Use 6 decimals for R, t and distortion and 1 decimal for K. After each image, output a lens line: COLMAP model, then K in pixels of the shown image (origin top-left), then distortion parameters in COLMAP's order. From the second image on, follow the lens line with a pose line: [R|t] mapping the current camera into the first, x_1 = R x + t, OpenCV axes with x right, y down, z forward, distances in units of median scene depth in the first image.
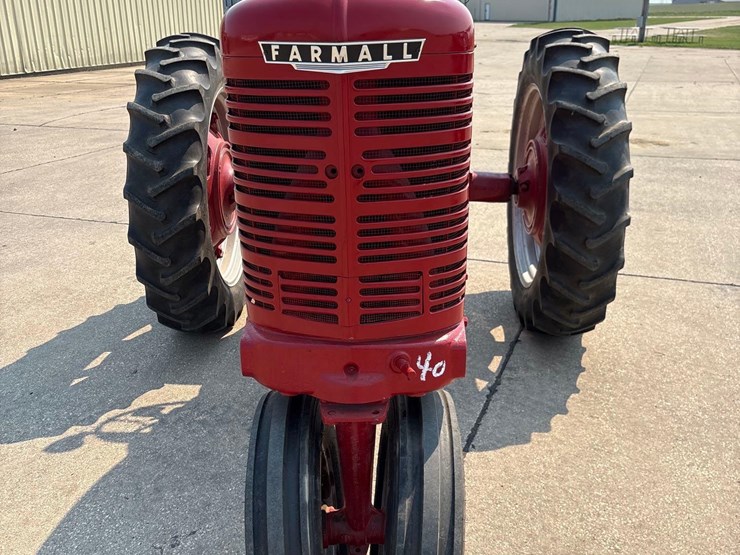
lens RADIAL K [[742.2, 0, 363.6], [0, 742.2, 278.9], [0, 0, 1]] dist [0.020616, 0.023042]
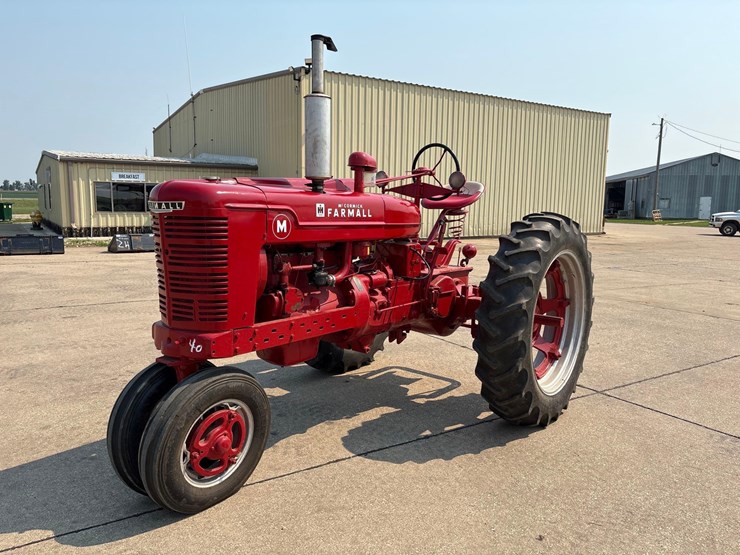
lens RADIAL K [[558.0, 0, 370.0], [0, 558.0, 277.5], [0, 0, 1]] dist [0.031595, -0.007268]
pose [[0.804503, 0.104821, -0.584625, 0.777303], [-0.220849, 0.966522, -0.130617, 0.013035], [0.551362, 0.234196, 0.800720, -0.042352]]
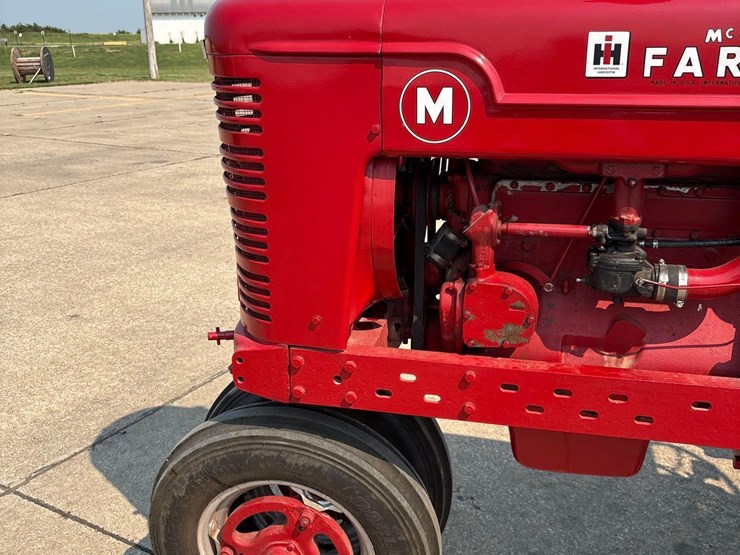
lens RADIAL K [[749.8, 0, 378.0], [0, 749.8, 280.7], [0, 0, 1]] dist [0.041360, -0.028852]
pose [[-0.183090, 0.321625, -0.928997, 0.541348], [-0.304939, 0.879782, 0.364685, -0.225634], [0.934607, 0.350058, -0.063004, 0.656179]]
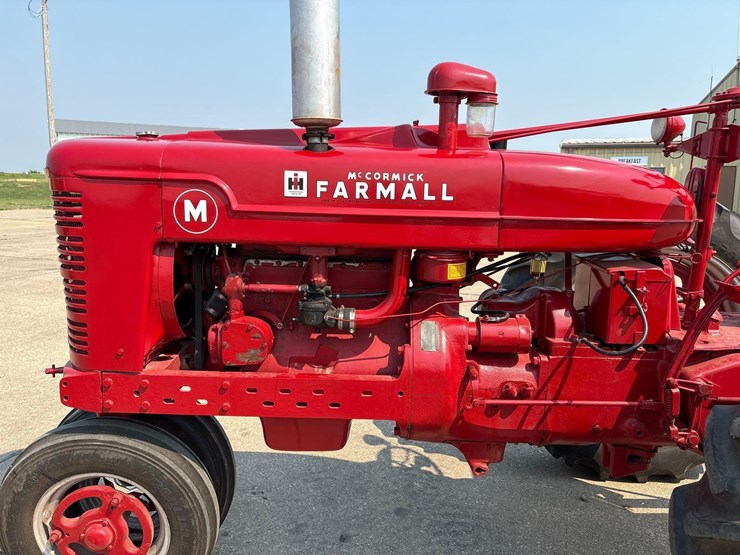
lens RADIAL K [[561.3, 0, 366.7], [0, 561.3, 278.3], [0, 0, 1]] dist [0.063541, -0.082905]
pose [[0.026682, 0.180858, -0.983147, 0.638092], [-0.344255, 0.925001, 0.160819, -0.248672], [0.938497, 0.334162, 0.086942, 0.752481]]
